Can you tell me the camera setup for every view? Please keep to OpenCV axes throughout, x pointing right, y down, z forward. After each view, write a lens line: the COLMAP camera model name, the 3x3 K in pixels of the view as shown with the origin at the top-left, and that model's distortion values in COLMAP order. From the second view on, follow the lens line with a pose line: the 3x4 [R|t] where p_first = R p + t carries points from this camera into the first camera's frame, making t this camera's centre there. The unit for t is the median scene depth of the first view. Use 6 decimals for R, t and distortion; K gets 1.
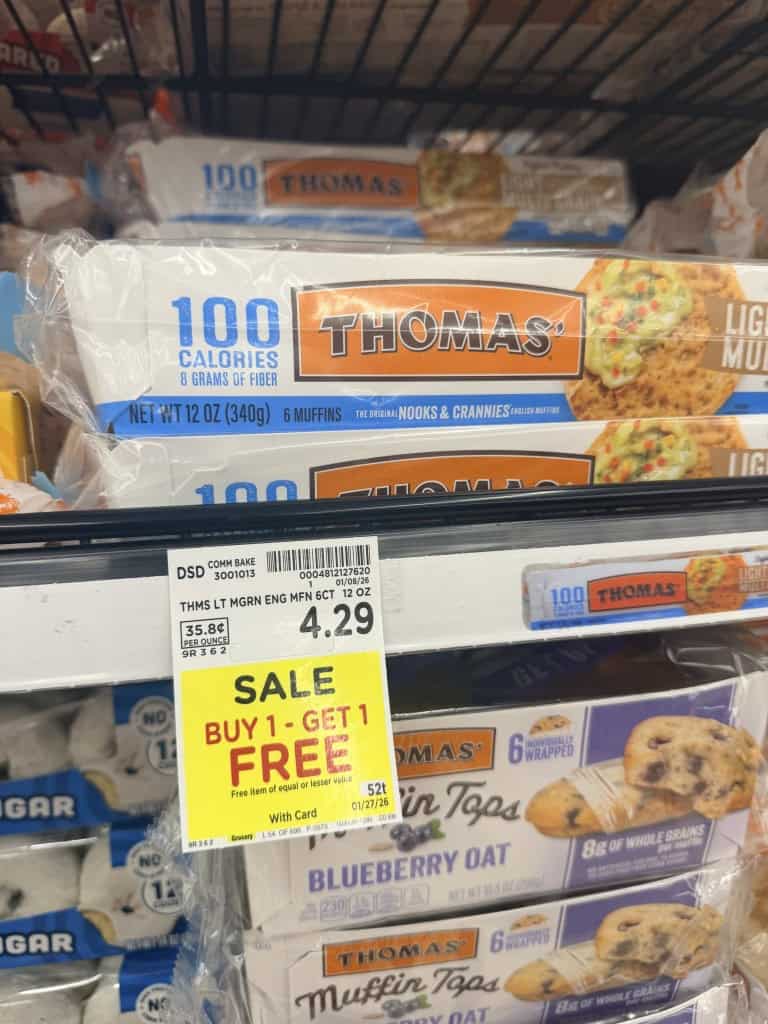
lens RADIAL K [[760.0, 0, 380.9], [0, 760.0, 505.2], [0, 0, 1]] dist [0.008001, -0.088557]
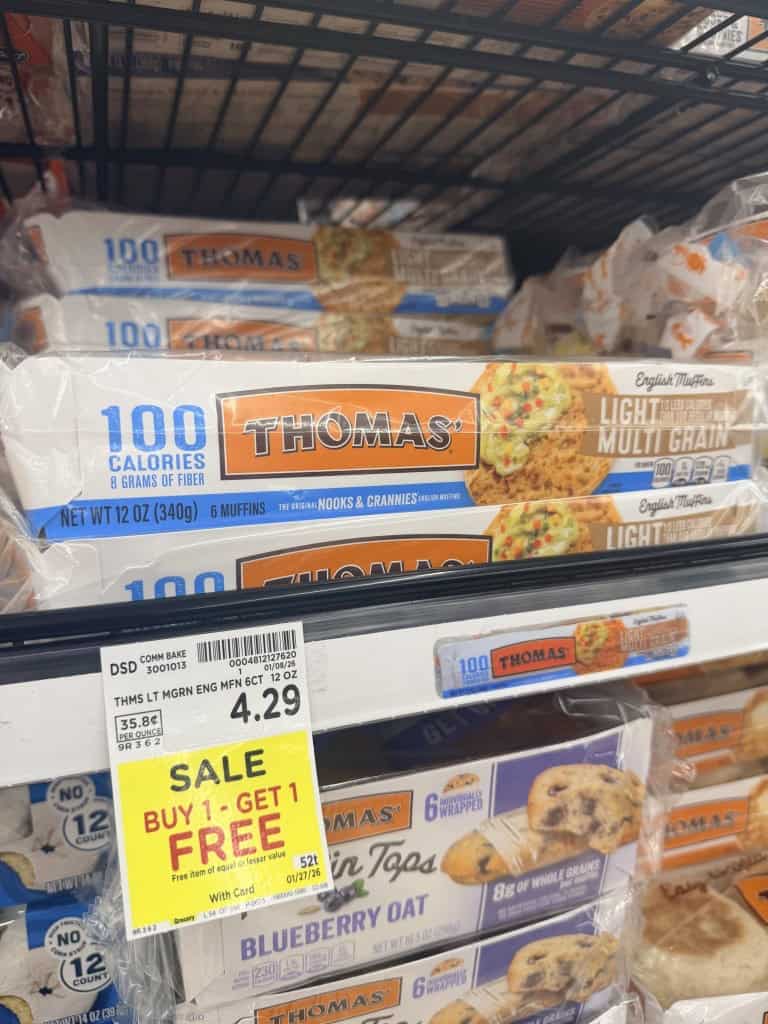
lens RADIAL K [[760.0, 0, 386.6], [0, 760.0, 503.2], [0, 0, 1]] dist [0.008001, -0.088557]
pose [[0.987697, -0.023969, 0.154533, -0.042312], [0.029986, 0.998876, -0.036722, -0.074280], [-0.153479, 0.040904, 0.987305, -0.077816]]
